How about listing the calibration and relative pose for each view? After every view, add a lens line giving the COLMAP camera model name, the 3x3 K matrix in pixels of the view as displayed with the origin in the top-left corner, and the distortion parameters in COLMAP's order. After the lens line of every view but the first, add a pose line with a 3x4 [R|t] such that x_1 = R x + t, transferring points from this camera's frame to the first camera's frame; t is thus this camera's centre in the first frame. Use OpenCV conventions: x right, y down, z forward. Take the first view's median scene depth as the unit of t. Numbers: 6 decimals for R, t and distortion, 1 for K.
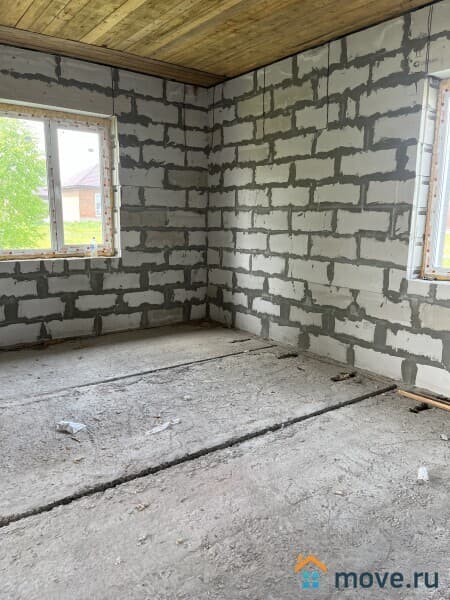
lens RADIAL K [[461.9, 0, 226.9], [0, 461.9, 305.1], [0, 0, 1]] dist [0.065430, -0.079773]
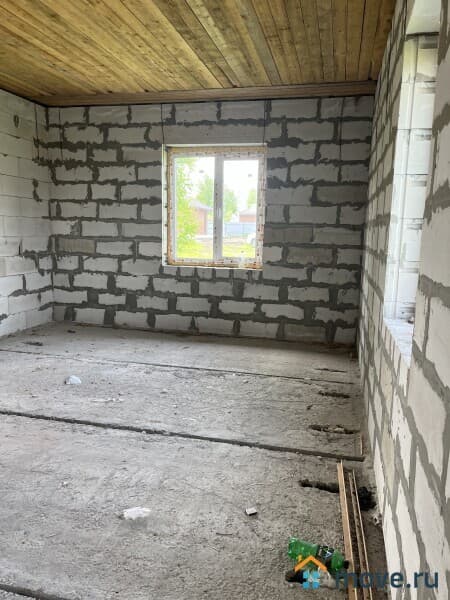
lens RADIAL K [[461.9, 0, 227.3], [0, 461.9, 302.1], [0, 0, 1]] dist [0.065430, -0.079773]
pose [[0.634827, 0.118227, -0.763556, 0.615489], [-0.158323, 0.987159, 0.021218, -0.043381], [0.756260, 0.107419, 0.645393, 0.271853]]
